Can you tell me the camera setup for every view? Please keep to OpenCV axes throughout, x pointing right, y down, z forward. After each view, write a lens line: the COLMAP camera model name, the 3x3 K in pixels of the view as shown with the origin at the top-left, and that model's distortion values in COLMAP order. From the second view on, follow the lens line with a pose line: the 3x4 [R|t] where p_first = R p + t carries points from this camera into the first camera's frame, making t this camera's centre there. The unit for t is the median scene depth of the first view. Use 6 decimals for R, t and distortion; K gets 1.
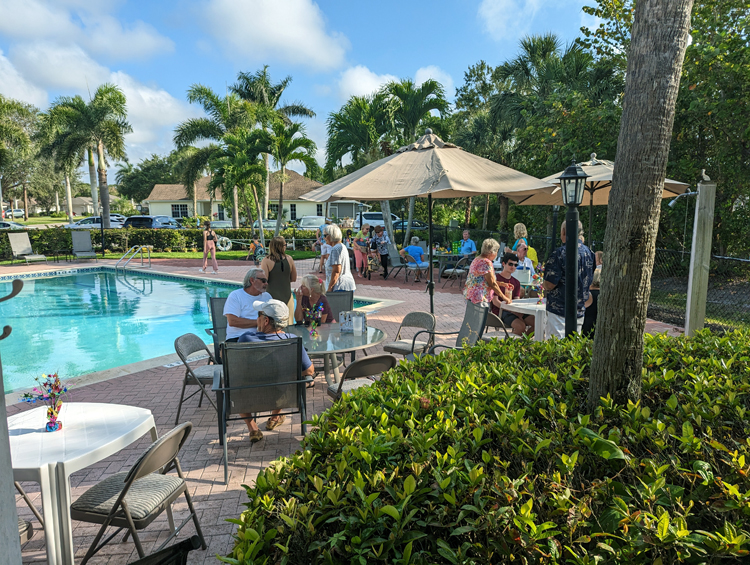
lens RADIAL K [[556.7, 0, 375.0], [0, 556.7, 282.5], [0, 0, 1]] dist [0.033427, -0.044203]
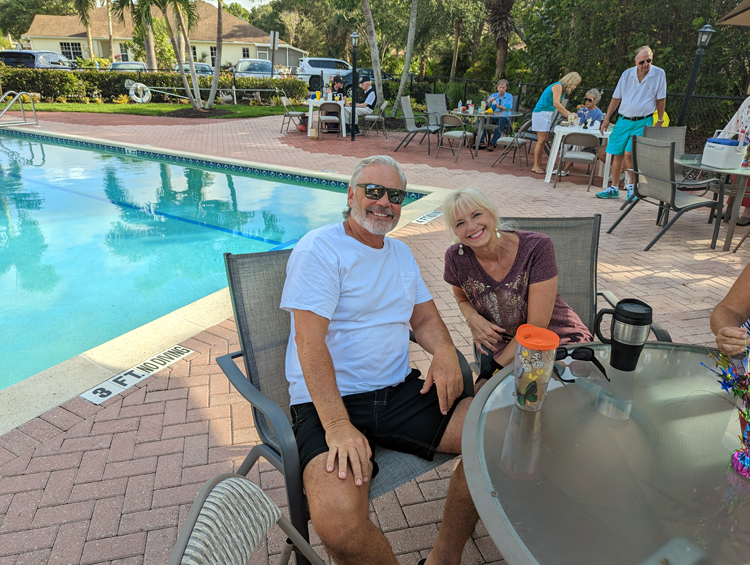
lens RADIAL K [[556.7, 0, 375.0], [0, 556.7, 282.5], [0, 0, 1]] dist [0.033427, -0.044203]
pose [[0.990724, -0.019908, 0.134423, -0.060798], [-0.013343, 0.970179, 0.242022, -0.007999], [-0.135233, -0.241570, 0.960914, 0.164453]]
